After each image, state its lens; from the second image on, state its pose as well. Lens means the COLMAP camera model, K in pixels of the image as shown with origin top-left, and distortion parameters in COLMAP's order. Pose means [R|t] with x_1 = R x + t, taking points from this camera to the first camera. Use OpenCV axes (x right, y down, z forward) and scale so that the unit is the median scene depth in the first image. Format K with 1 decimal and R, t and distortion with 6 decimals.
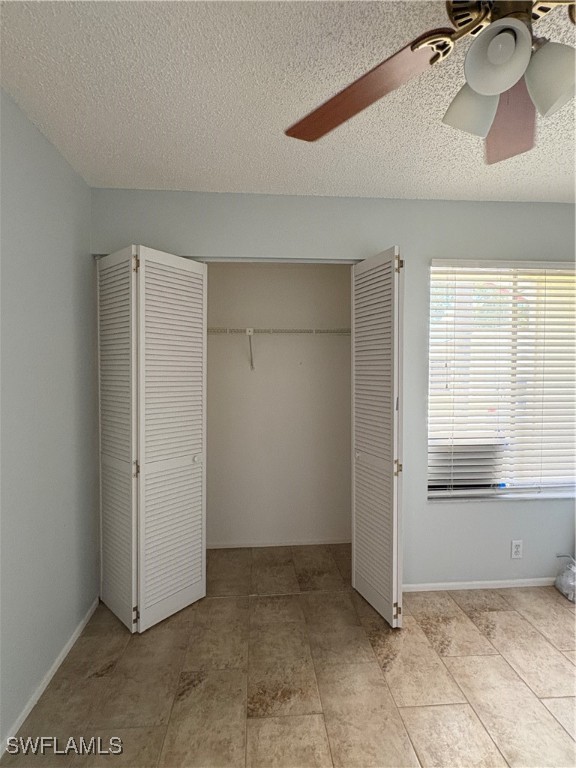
lens RADIAL K [[409.5, 0, 287.0], [0, 409.5, 383.4], [0, 0, 1]] dist [-0.000398, 0.002500]
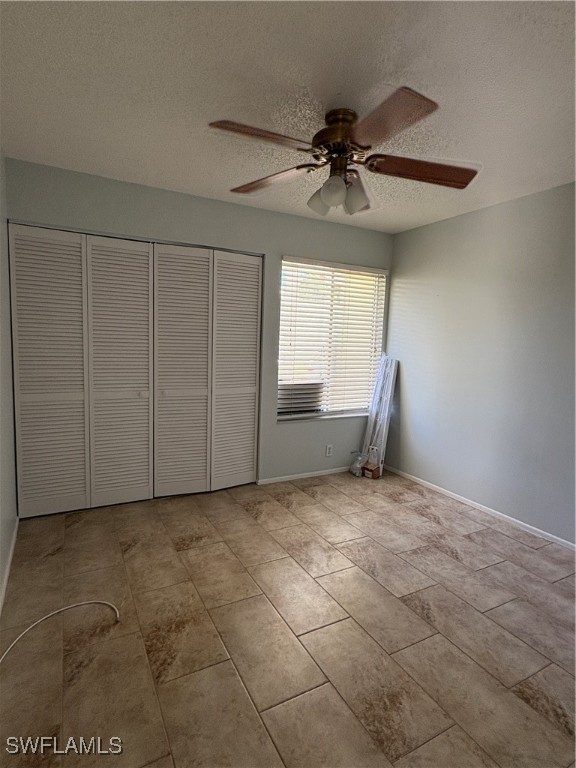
lens RADIAL K [[409.5, 0, 291.7], [0, 409.5, 380.9], [0, 0, 1]] dist [-0.000398, 0.002500]
pose [[0.911468, -0.012907, 0.411169, -0.217204], [-0.019049, 0.997111, 0.073528, 0.031379], [-0.410930, -0.074851, 0.908589, -0.354670]]
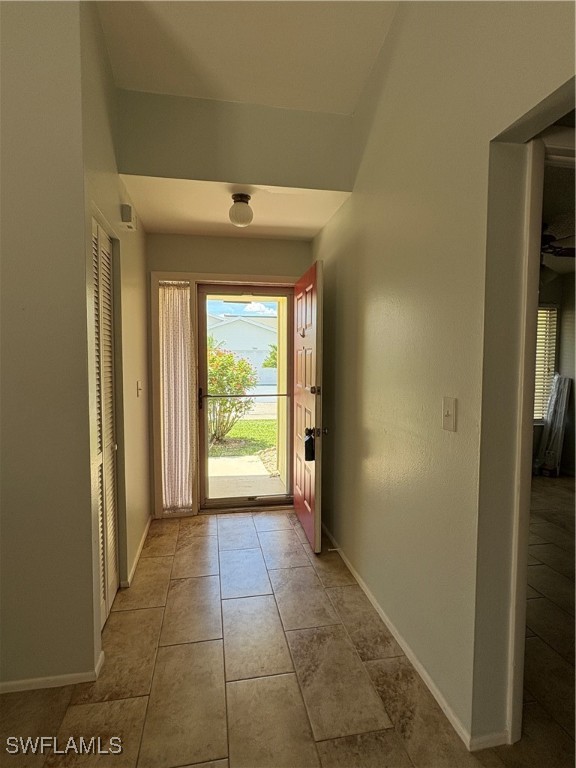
lens RADIAL K [[409.5, 0, 287.1], [0, 409.5, 384.4], [0, 0, 1]] dist [-0.000398, 0.002500]
pose [[0.994400, -0.000336, 0.105682, -0.721206], [-0.002254, 0.999700, 0.024391, 0.044541], [-0.105658, -0.024493, 0.994101, -0.843367]]
